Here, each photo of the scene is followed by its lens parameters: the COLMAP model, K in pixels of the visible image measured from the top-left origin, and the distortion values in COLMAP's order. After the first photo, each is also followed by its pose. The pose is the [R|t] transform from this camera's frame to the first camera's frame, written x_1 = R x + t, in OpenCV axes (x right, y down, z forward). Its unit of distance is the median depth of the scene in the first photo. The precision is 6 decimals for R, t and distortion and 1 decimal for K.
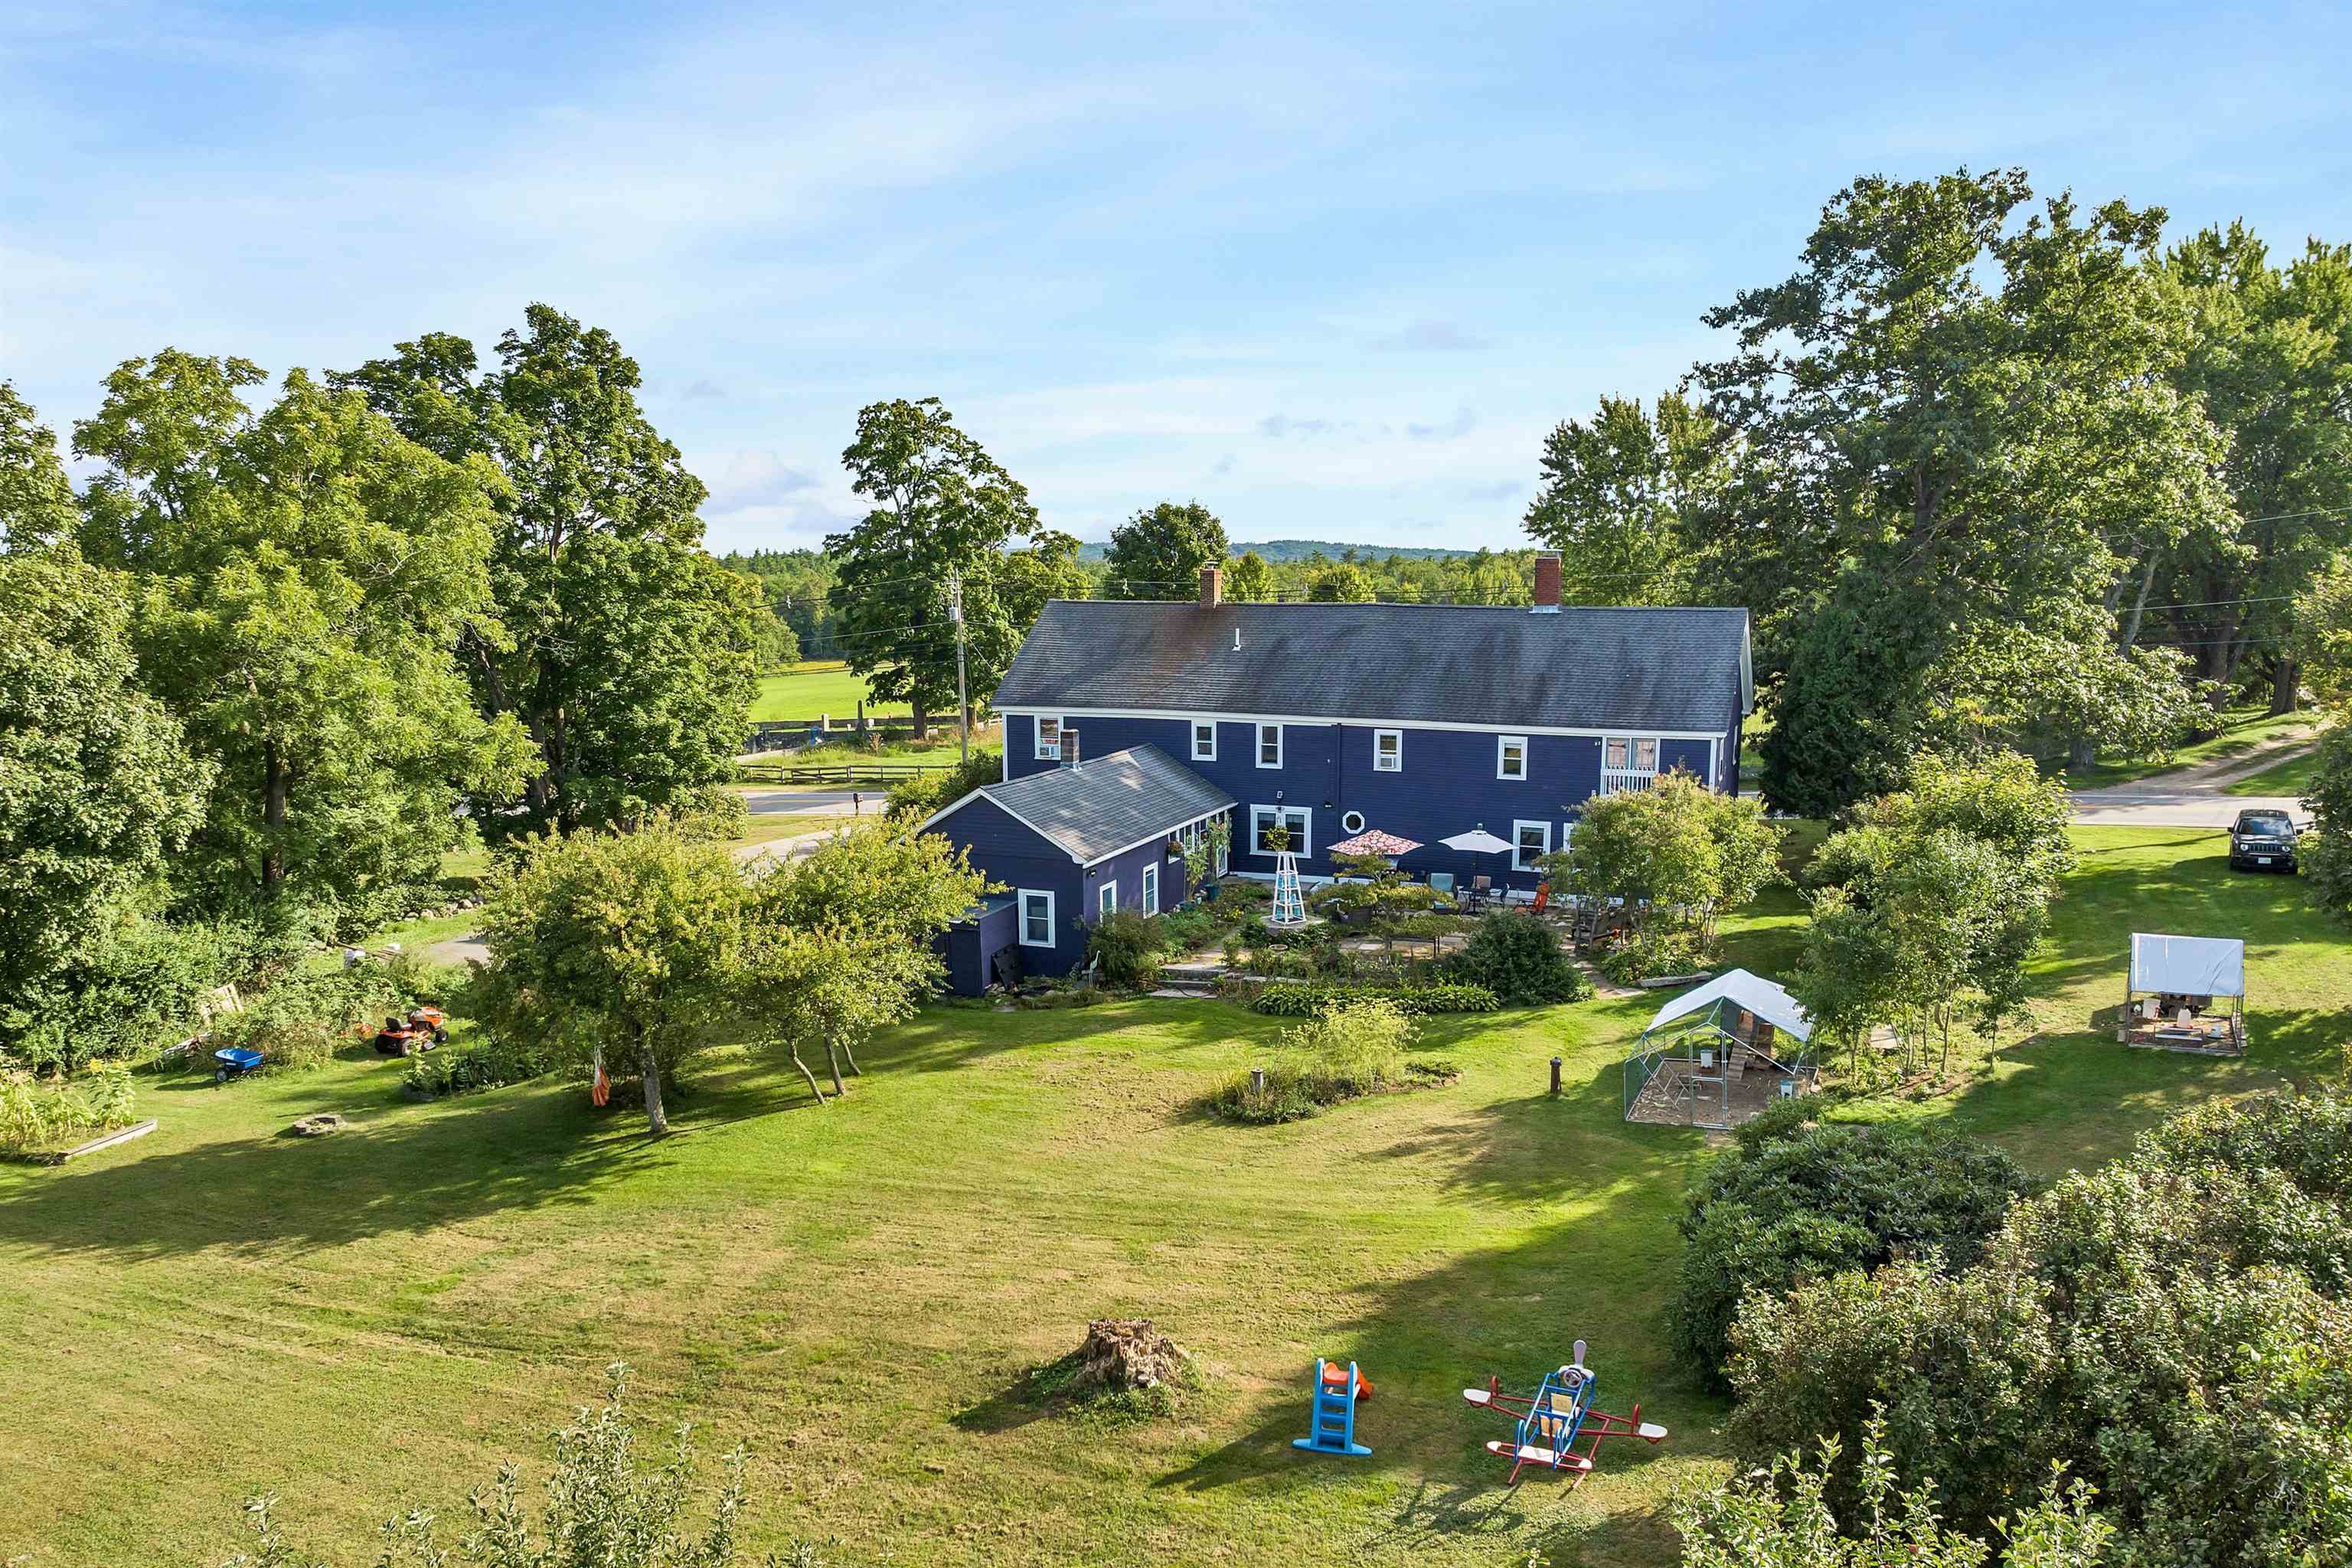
lens RADIAL K [[1724.7, 0, 1178.6], [0, 1724.7, 779.9], [0, 0, 1]] dist [-0.037622, 0.003451]
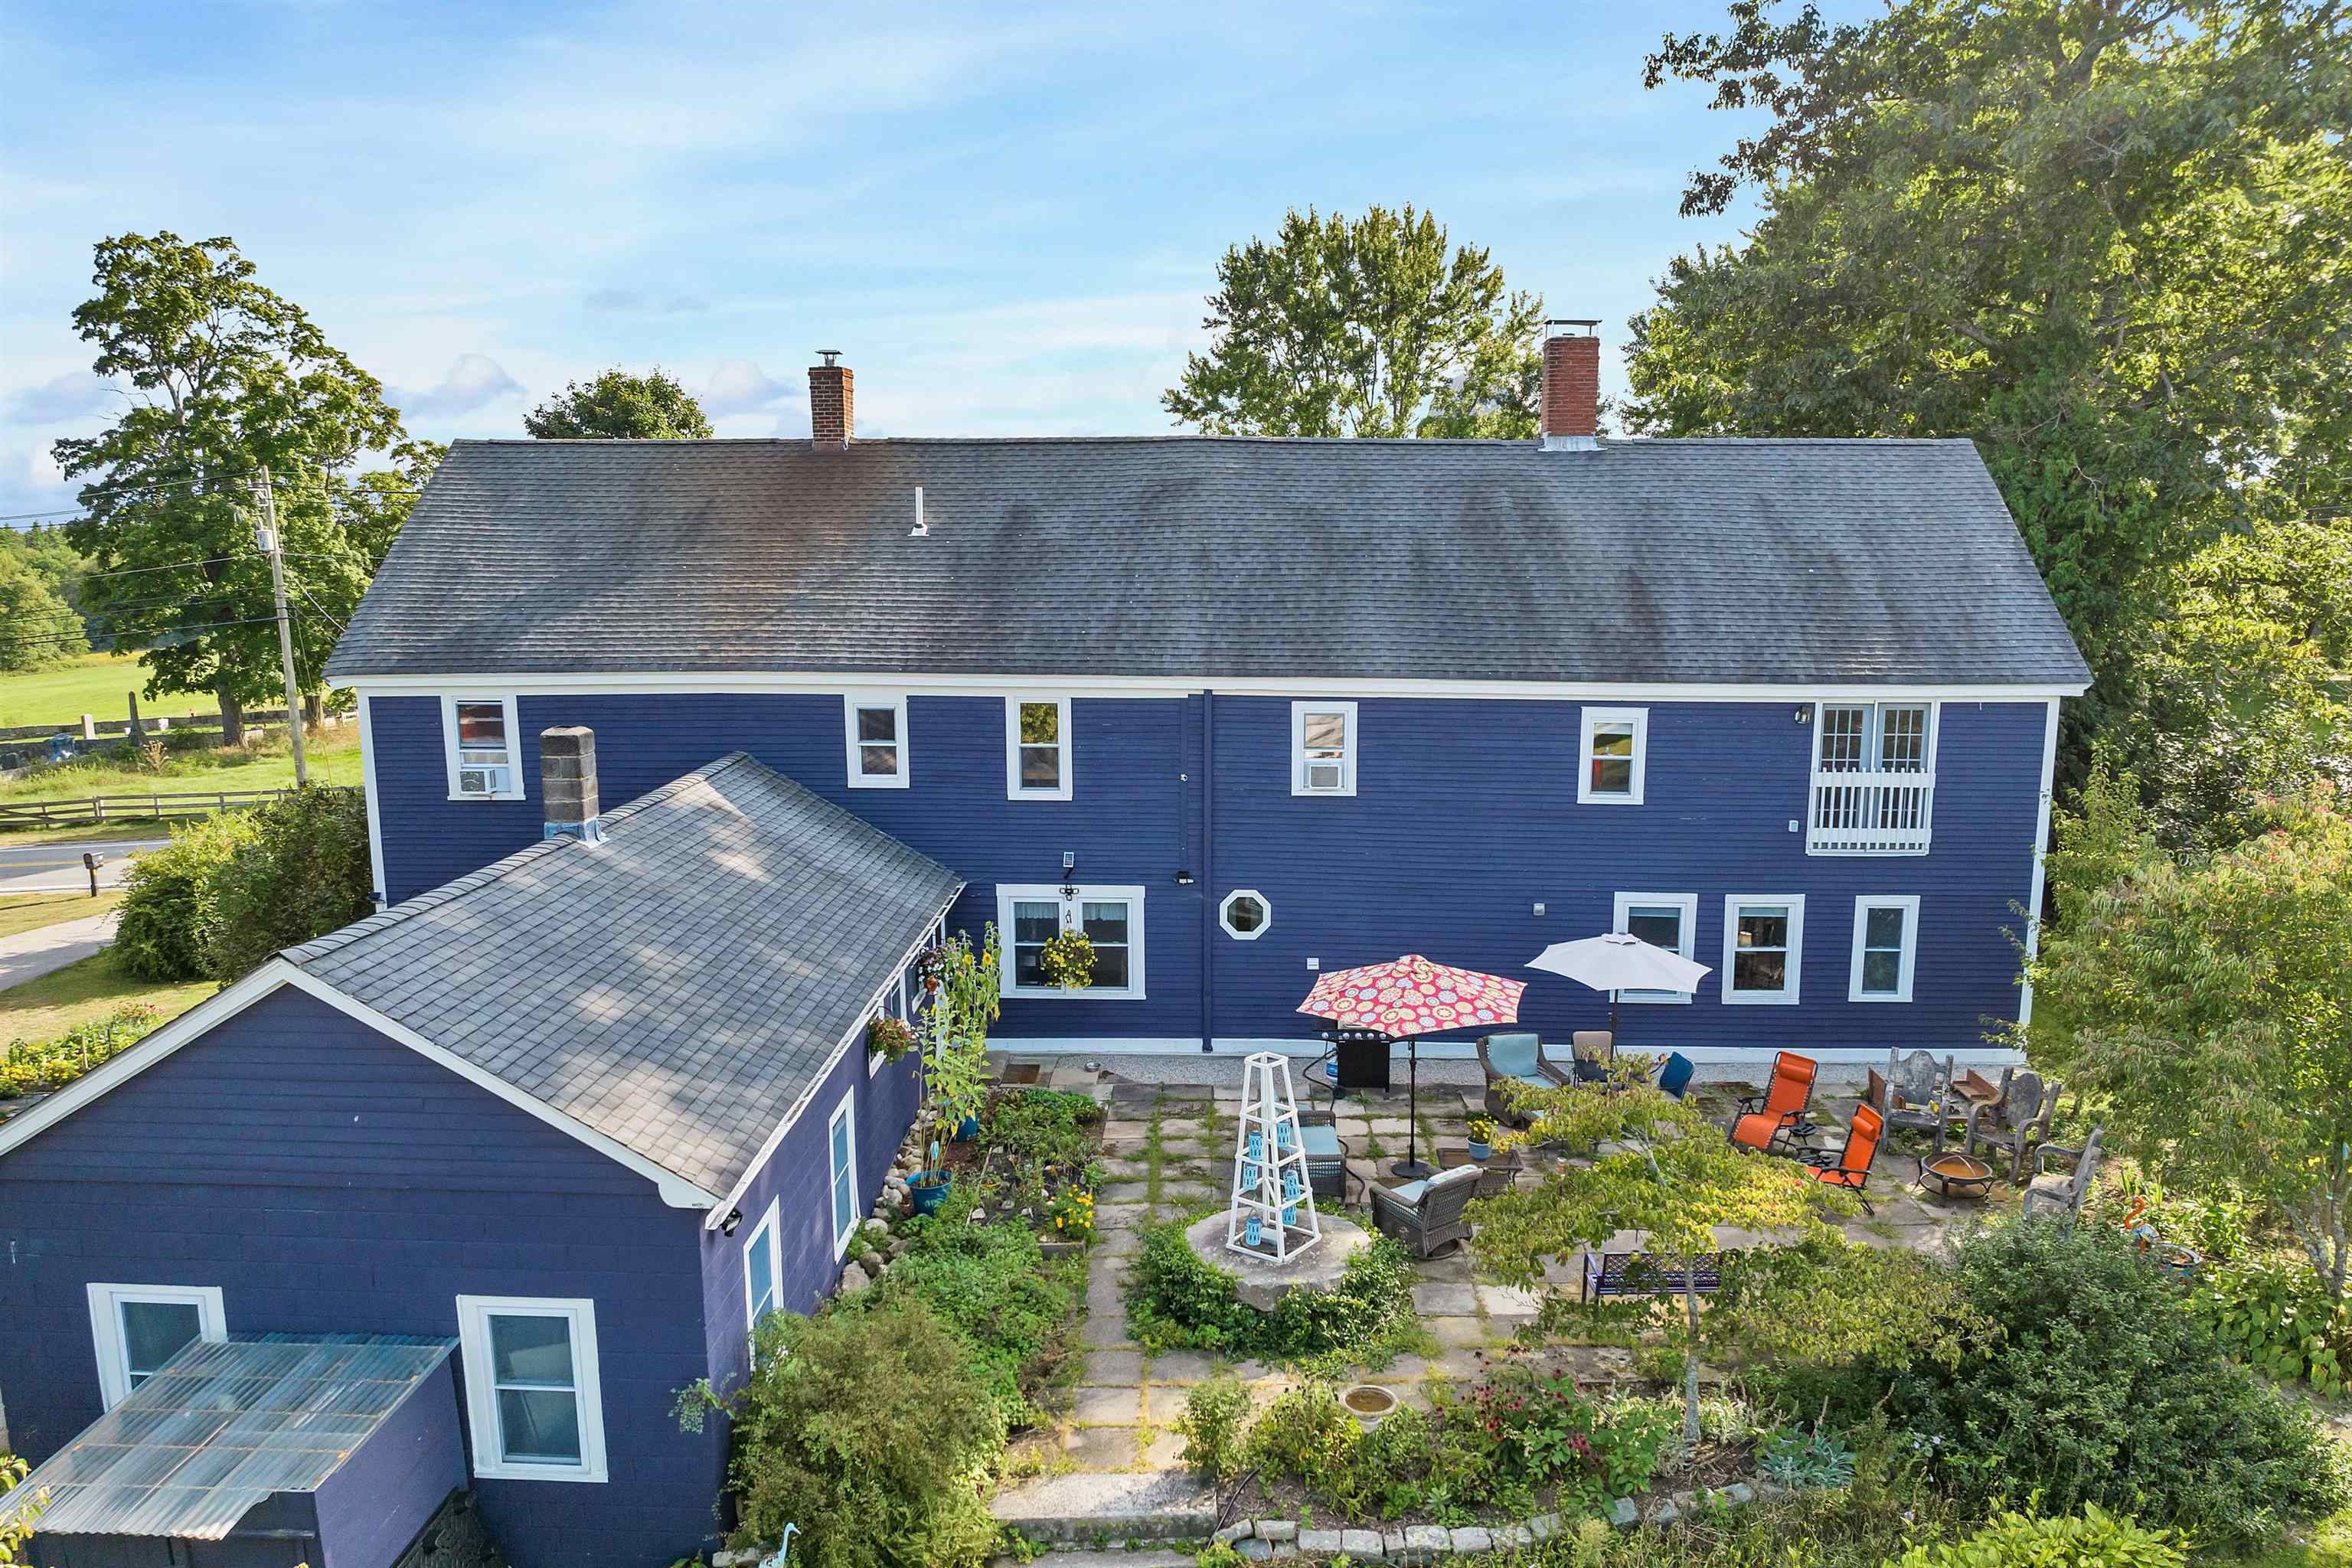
lens RADIAL K [[1724.7, 0, 1175.4], [0, 1724.7, 841.0], [0, 0, 1]] dist [-0.037622, 0.003451]
pose [[0.942303, -0.058362, 0.329635, -0.026972], [0.042357, 0.997558, 0.055536, -0.008783], [-0.332071, -0.038369, 0.942474, 0.268820]]
